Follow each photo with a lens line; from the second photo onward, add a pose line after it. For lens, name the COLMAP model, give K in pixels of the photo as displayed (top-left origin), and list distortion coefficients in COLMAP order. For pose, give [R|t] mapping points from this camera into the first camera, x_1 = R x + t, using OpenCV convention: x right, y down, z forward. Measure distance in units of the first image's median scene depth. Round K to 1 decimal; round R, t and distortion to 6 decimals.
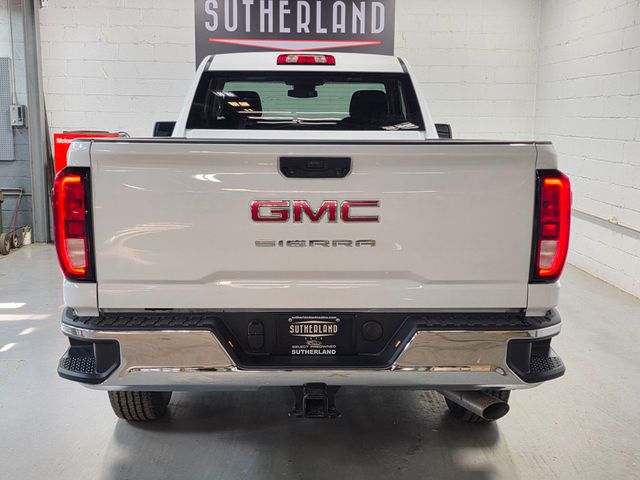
lens RADIAL K [[799.3, 0, 318.8], [0, 799.3, 239.0], [0, 0, 1]] dist [0.068823, 0.000000]
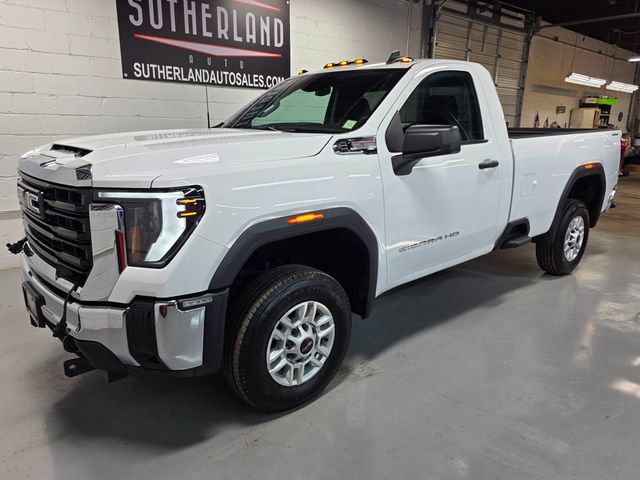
lens RADIAL K [[465.5, 0, 315.8], [0, 465.5, 238.4], [0, 0, 1]] dist [0.049098, -0.008913]
pose [[-0.637463, -0.199599, 0.744178, -0.534672], [0.101050, 0.935860, 0.337571, -0.249217], [-0.763826, 0.290388, -0.576407, 1.642722]]
